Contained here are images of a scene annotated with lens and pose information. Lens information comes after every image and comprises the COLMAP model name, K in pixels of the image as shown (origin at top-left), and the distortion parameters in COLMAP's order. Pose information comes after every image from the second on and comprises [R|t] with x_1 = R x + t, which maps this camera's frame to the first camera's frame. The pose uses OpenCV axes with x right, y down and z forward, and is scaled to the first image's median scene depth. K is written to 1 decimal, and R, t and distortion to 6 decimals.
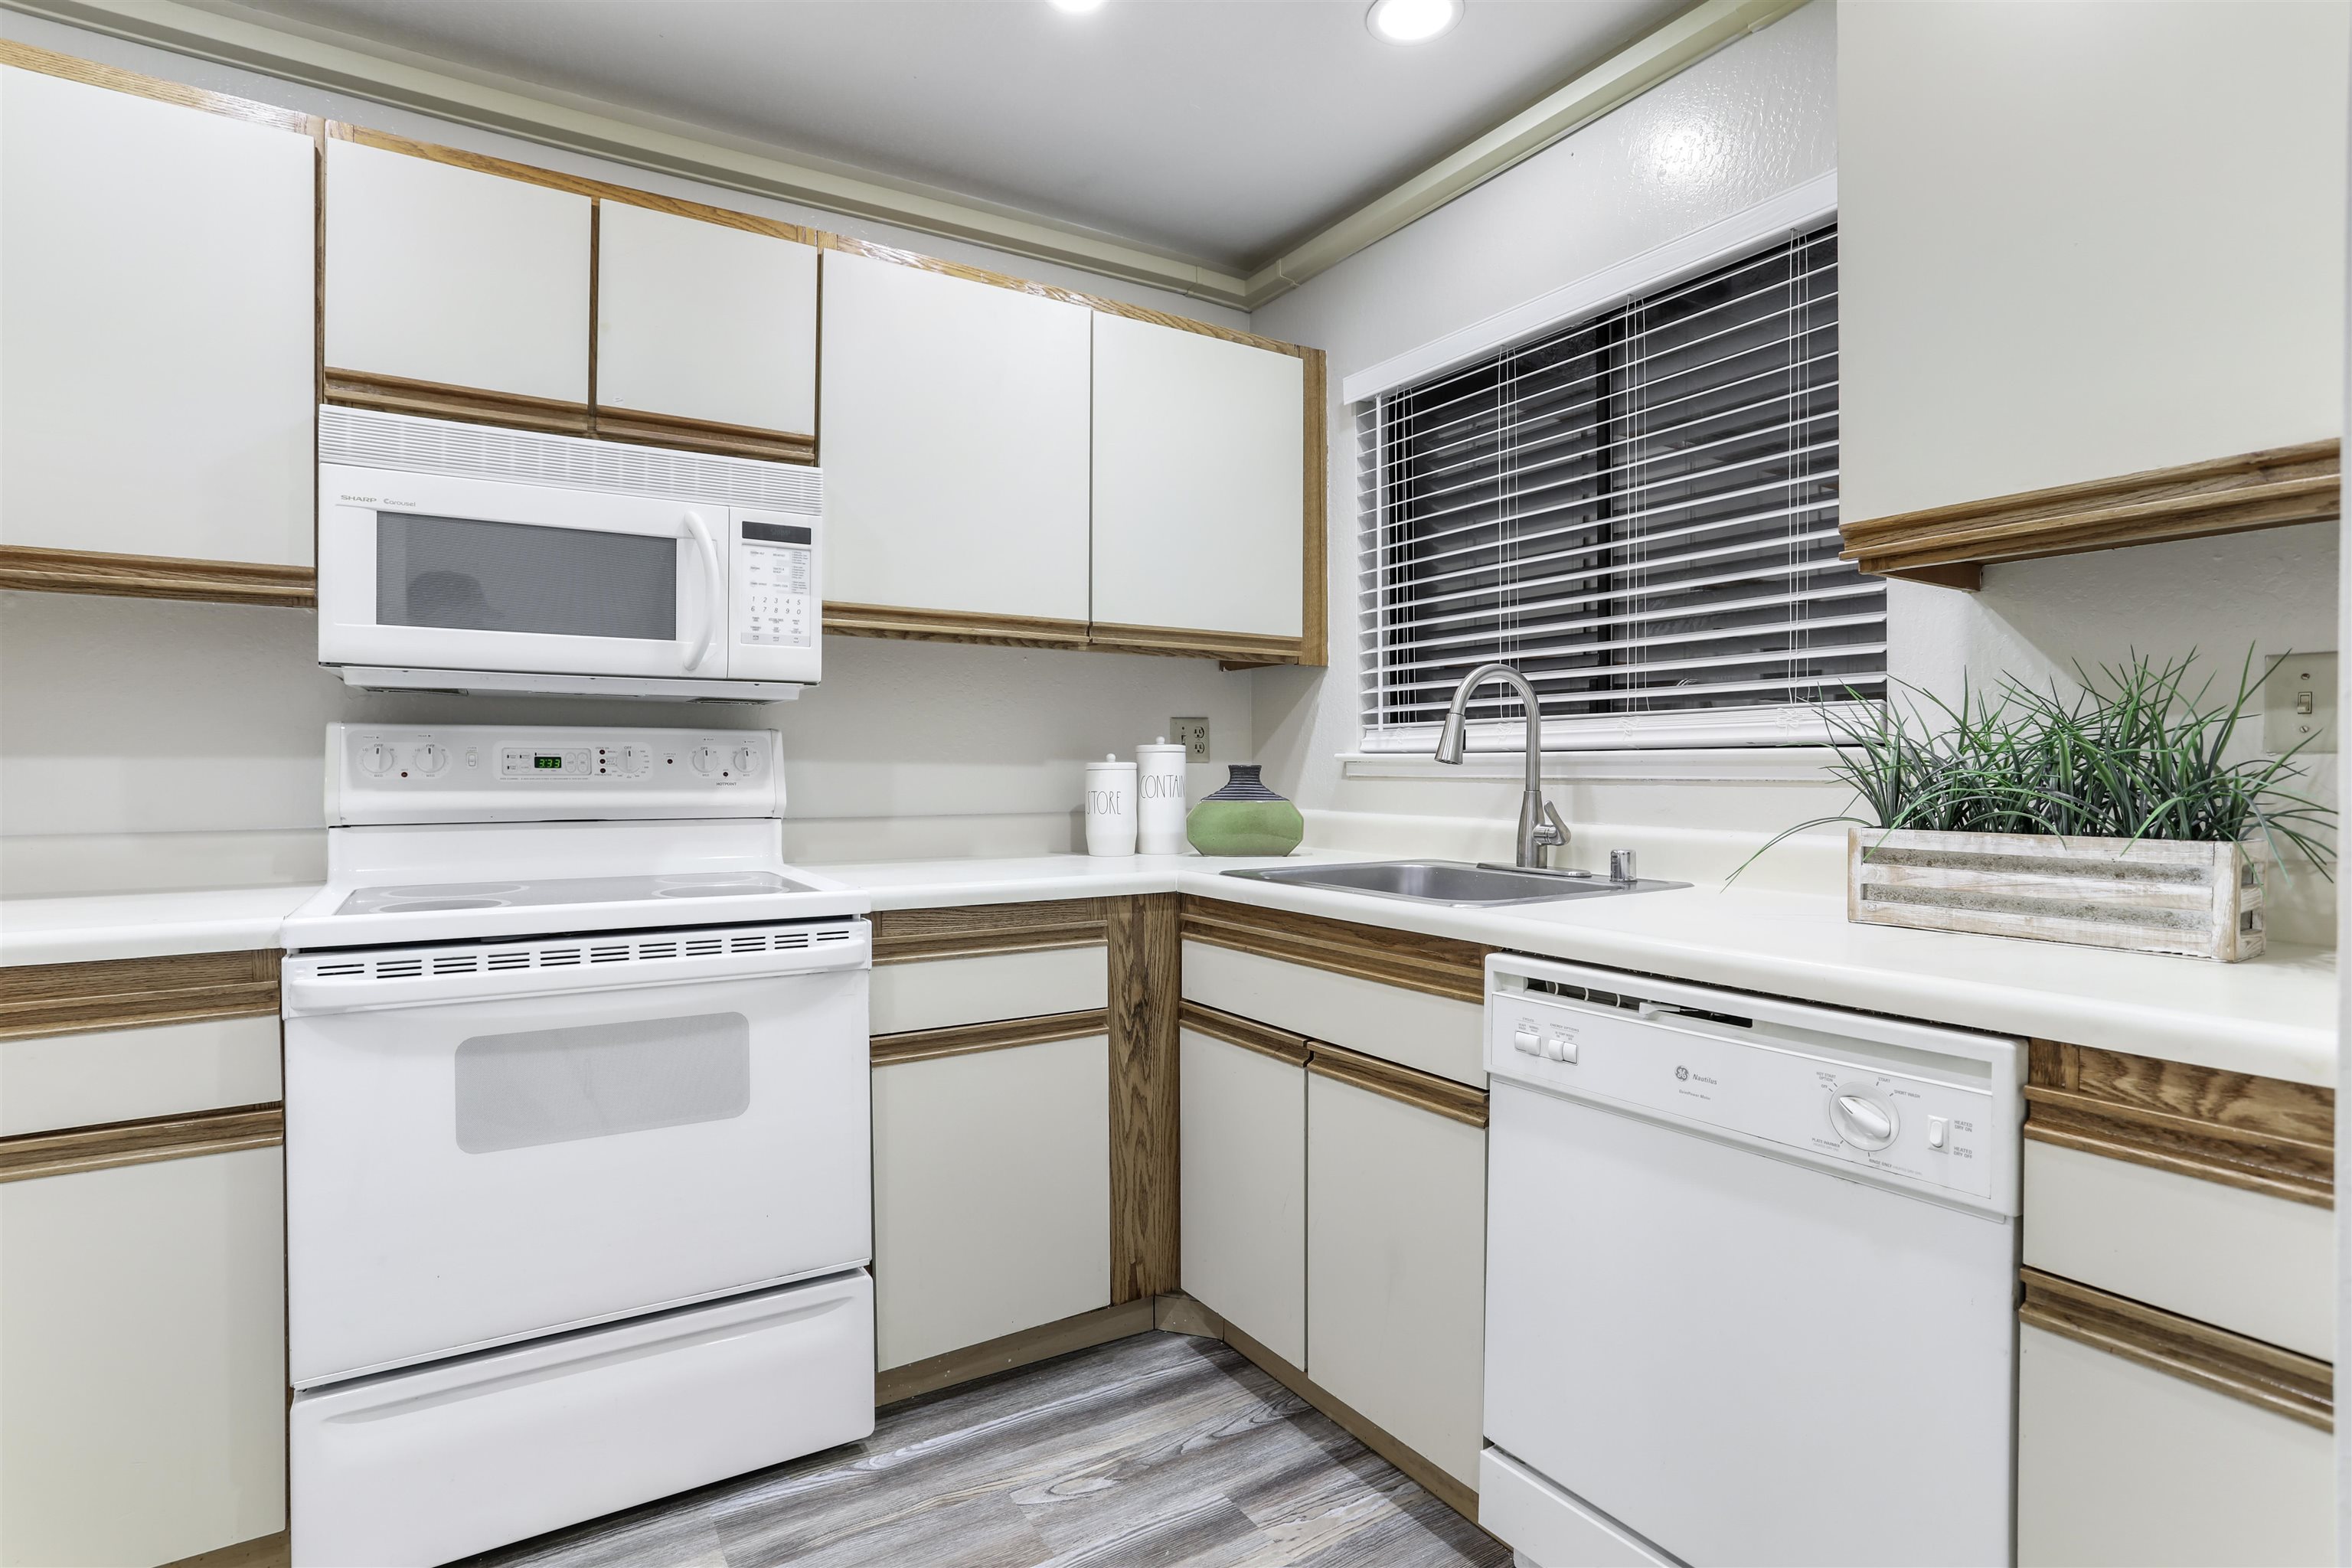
lens RADIAL K [[1157.7, 0, 1176.0], [0, 1157.7, 784.0], [0, 0, 1]] dist [-0.072978, 0.047785]
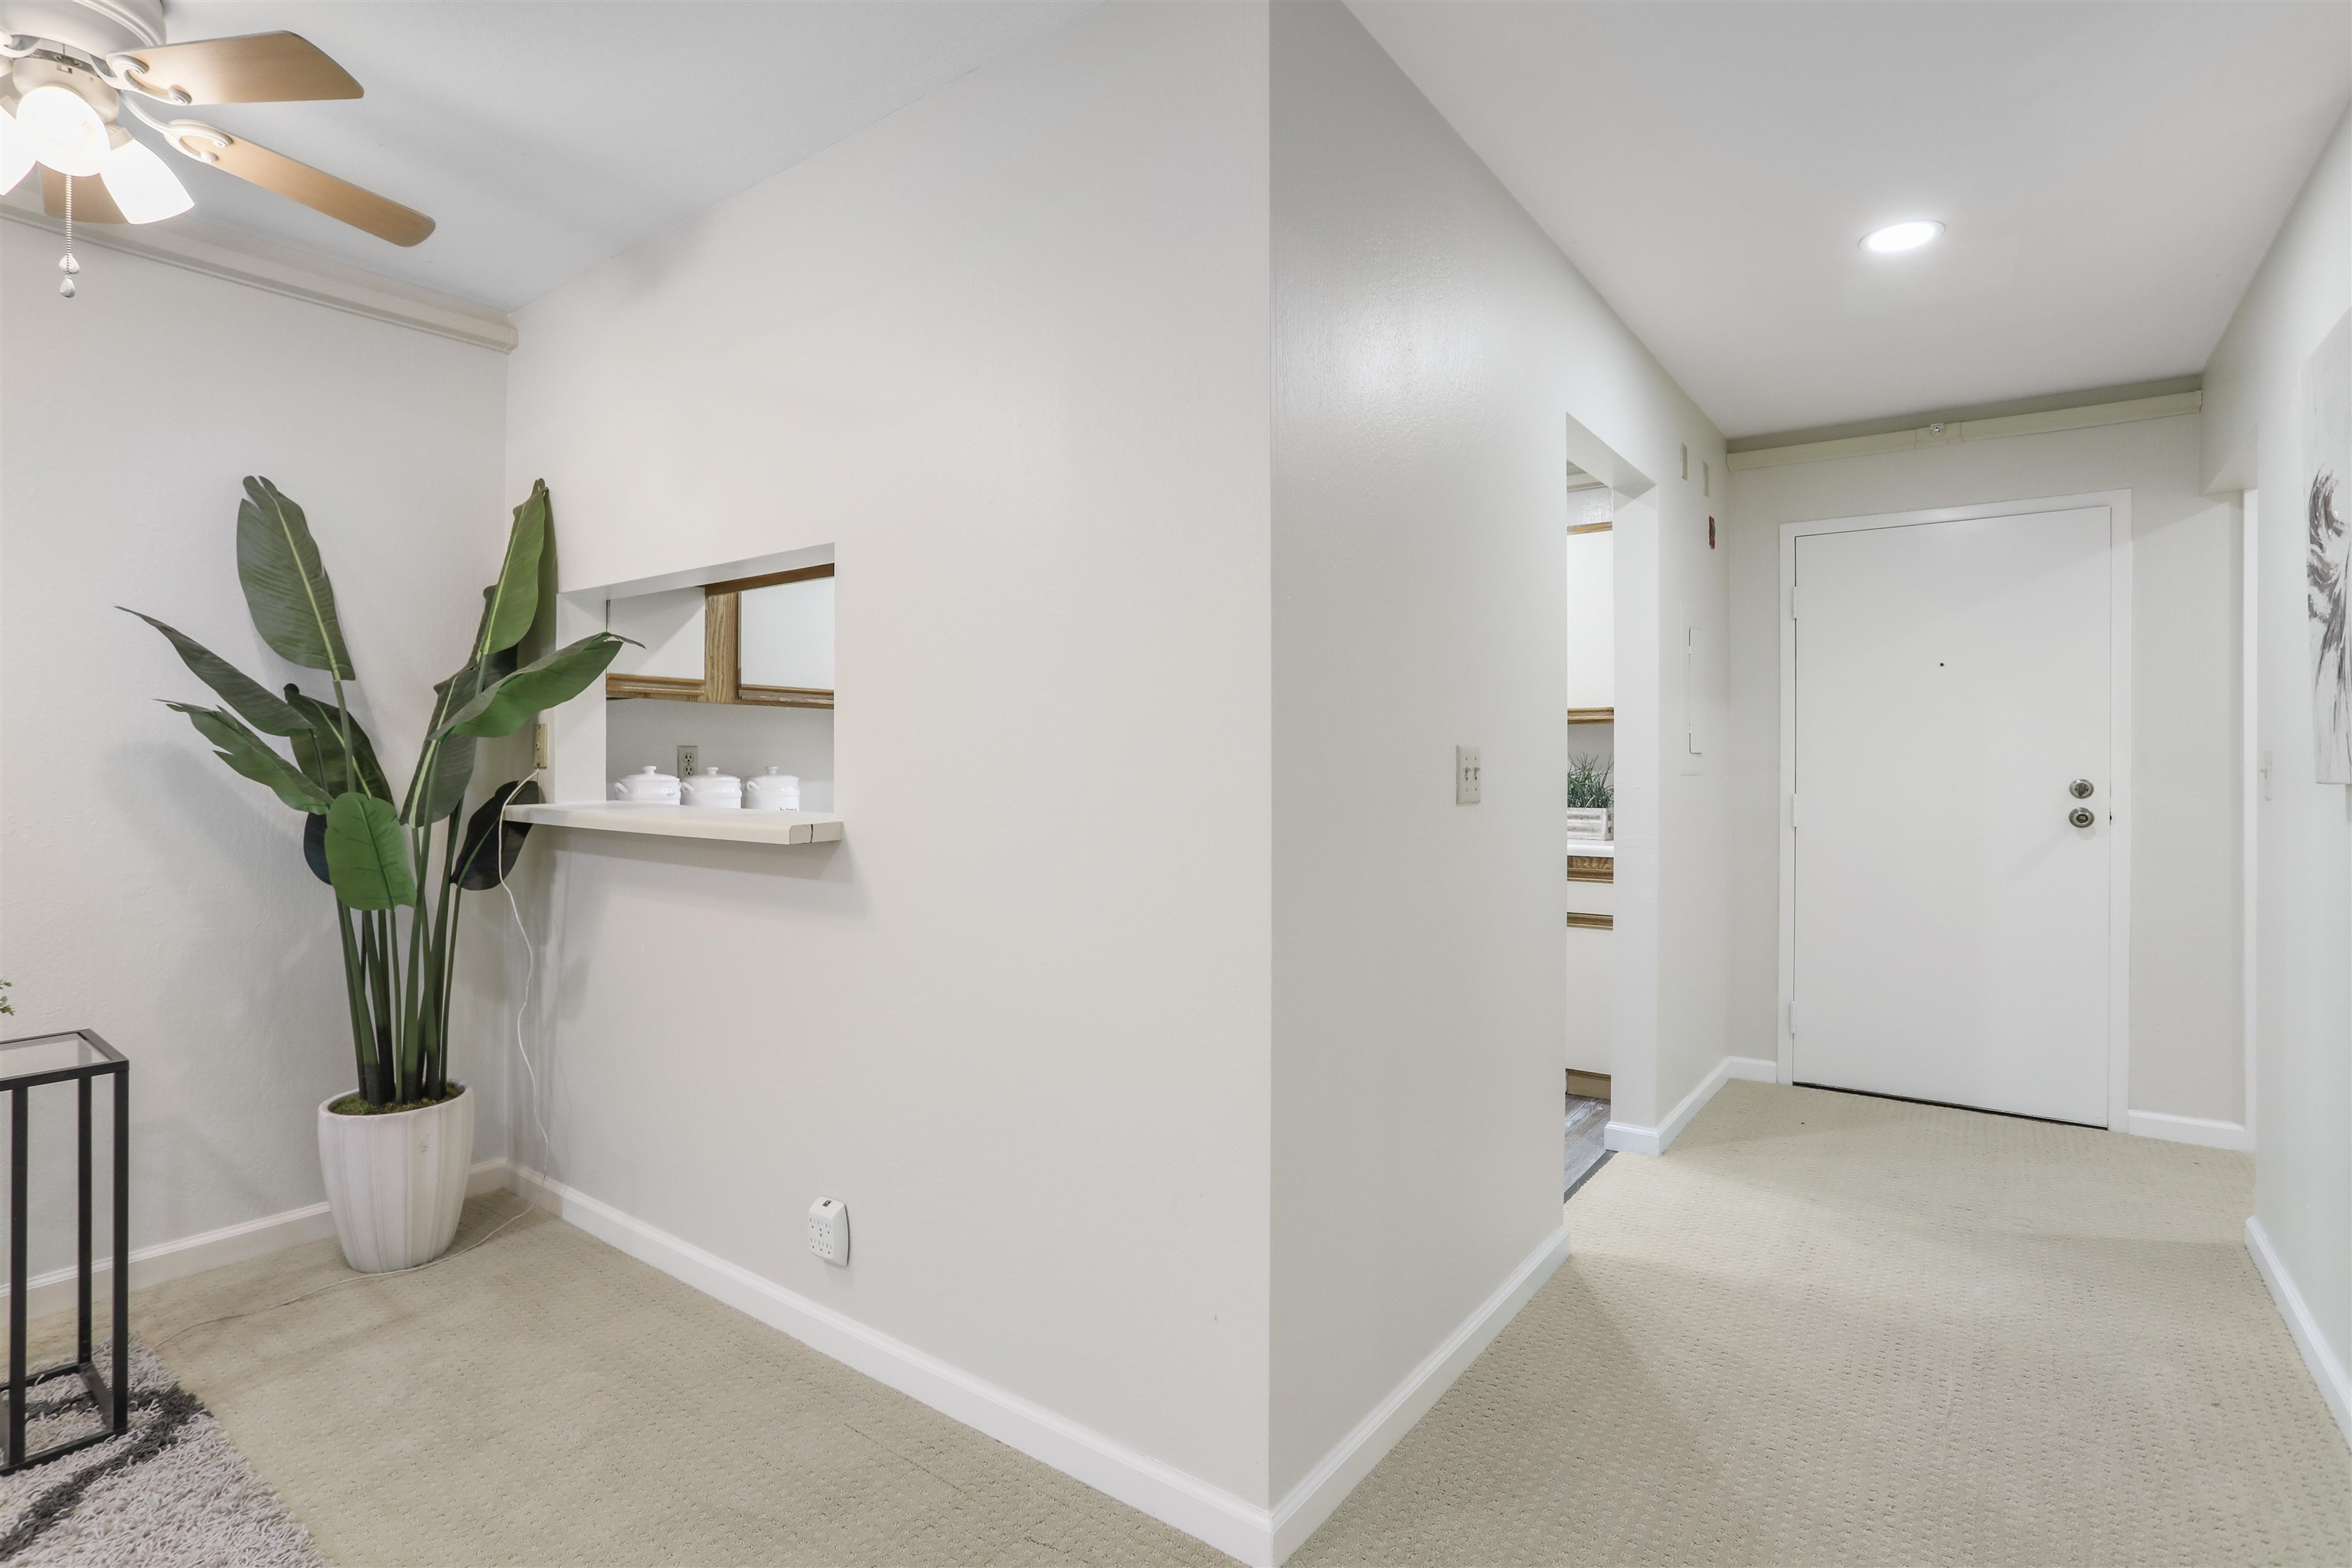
lens RADIAL K [[1137.4, 0, 1161.8], [0, 1137.4, 754.9], [0, 0, 1]] dist [-0.054291, 0.027866]
pose [[0.933384, 0.009928, 0.358741, -1.017891], [-0.002075, 0.999750, -0.022268, -0.021805], [-0.358872, 0.020040, 0.933171, -1.124238]]
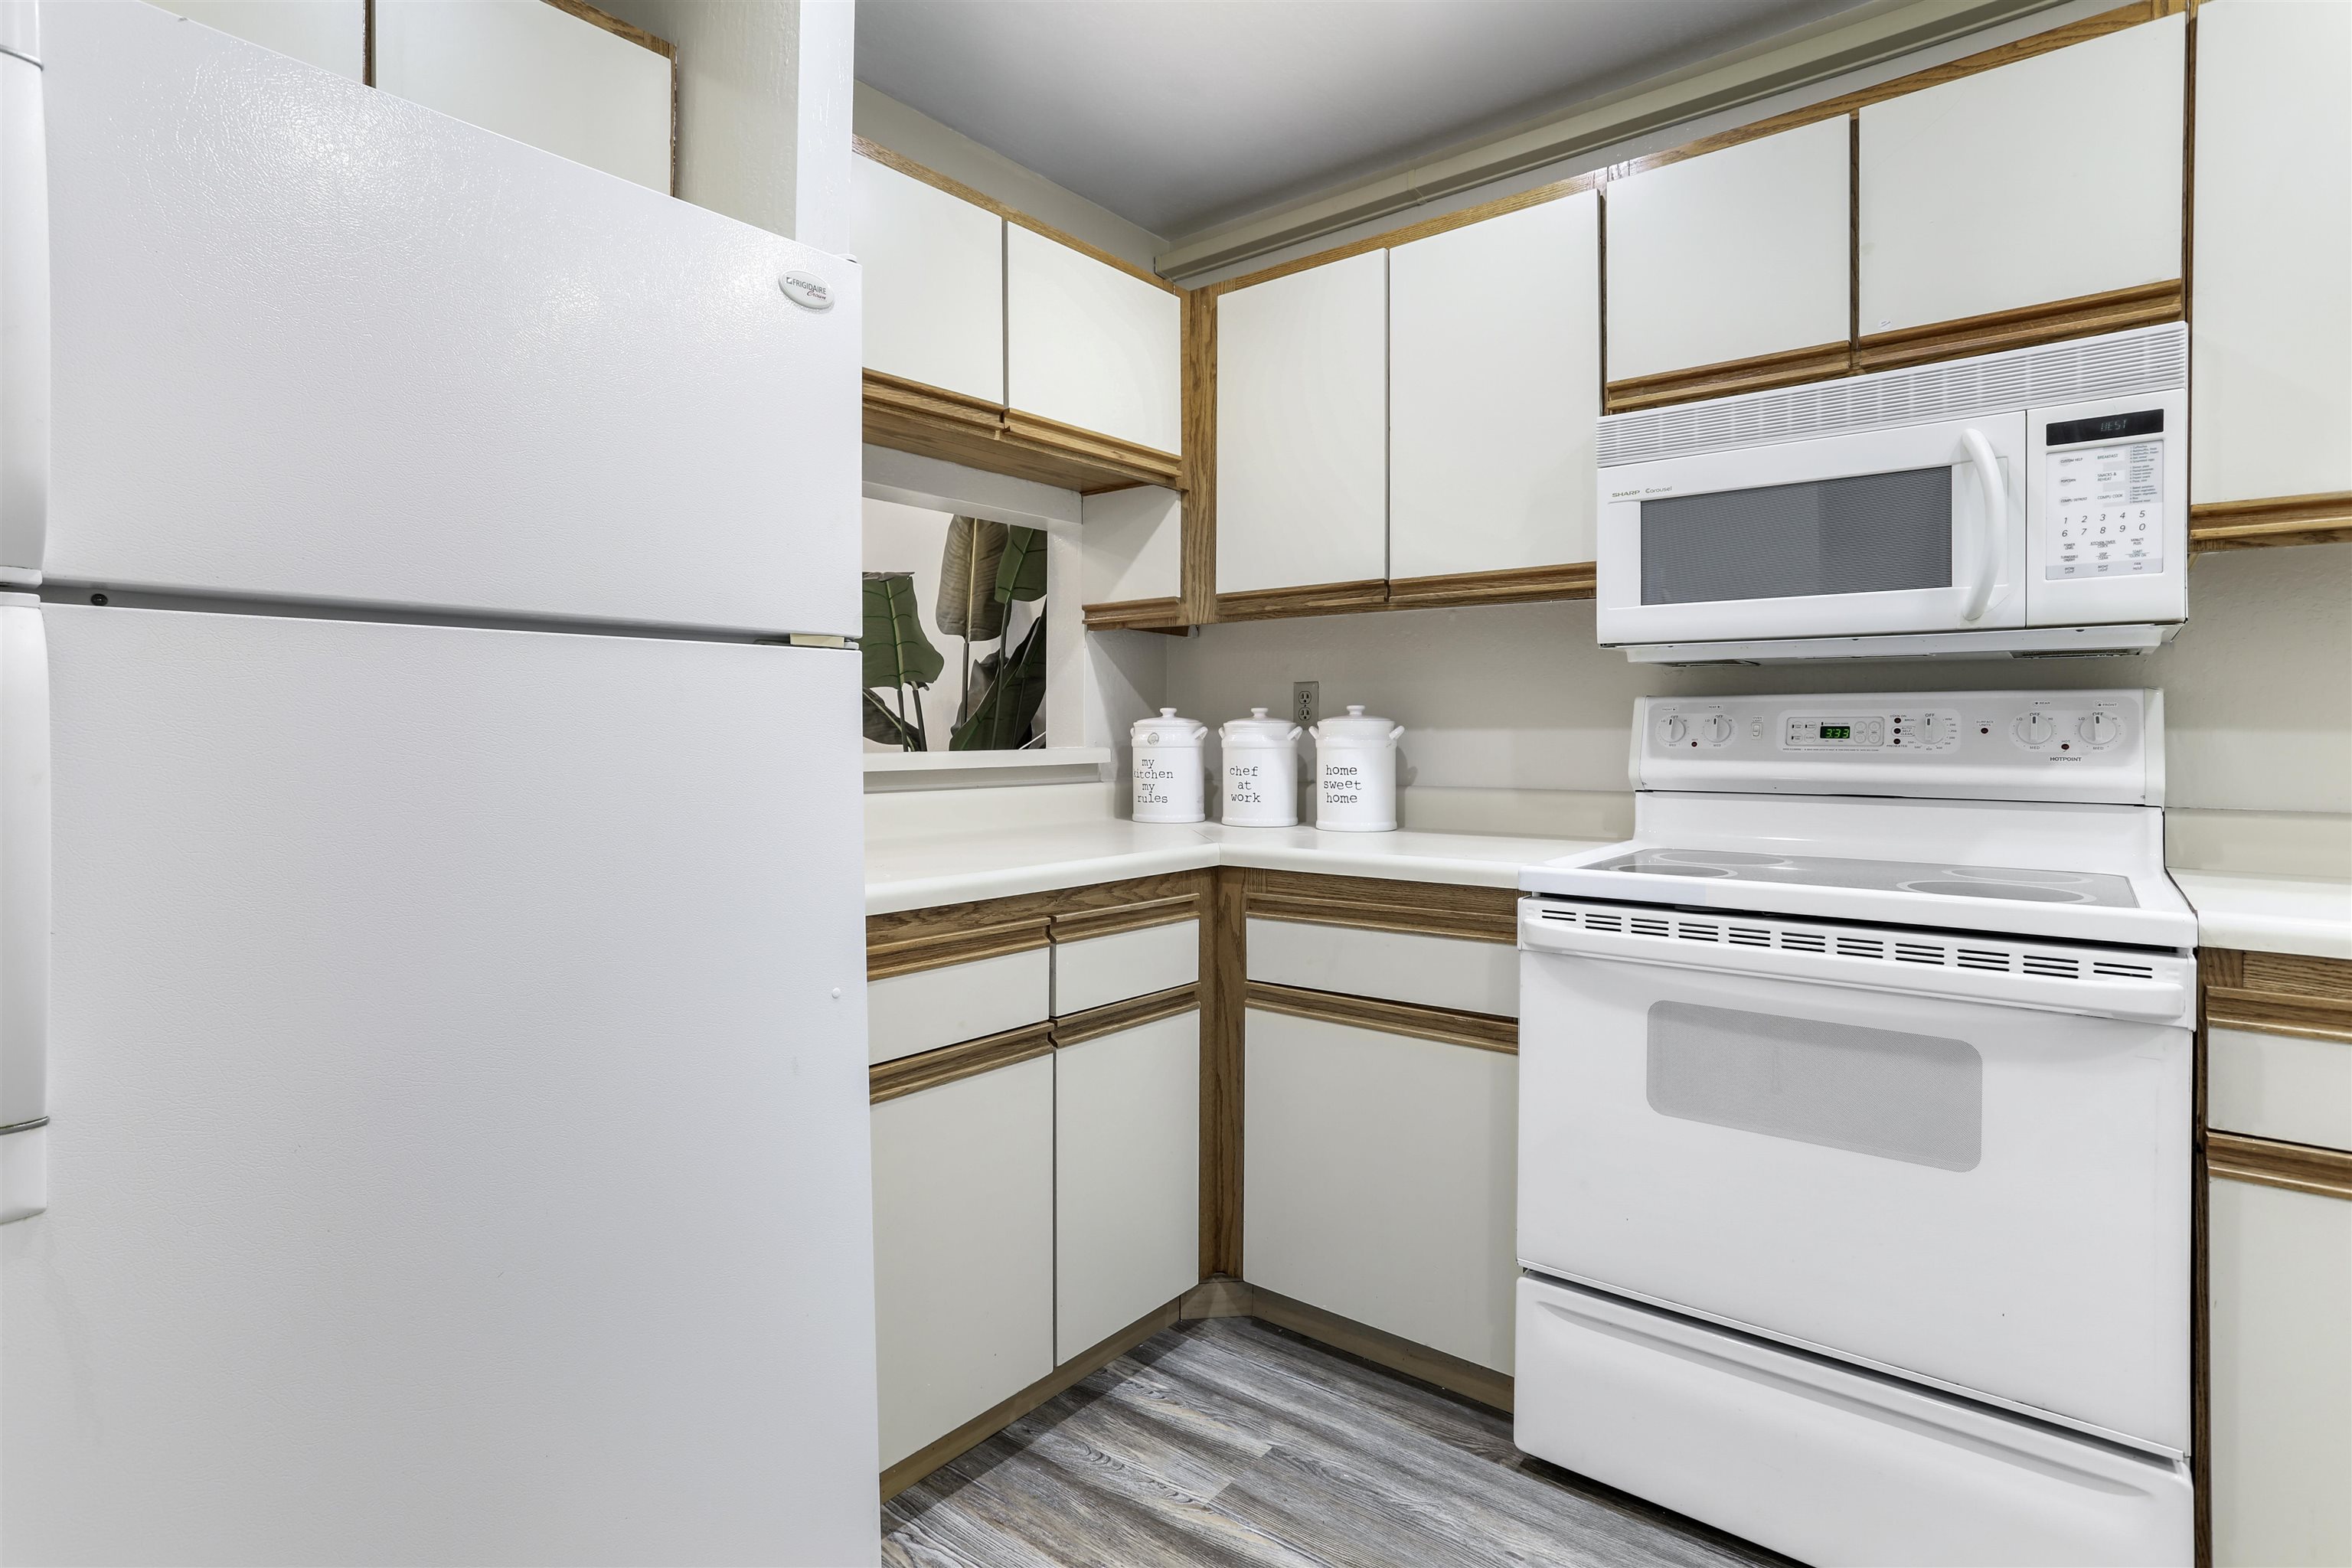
lens RADIAL K [[1169.6, 0, 1148.7], [0, 1169.6, 742.8], [0, 0, 1]] dist [-0.067213, 0.040385]
pose [[0.319235, 0.003540, -0.947669, 0.164847], [-0.016206, 0.999867, -0.001724, 0.000275], [0.947537, 0.015909, 0.319250, 0.168824]]
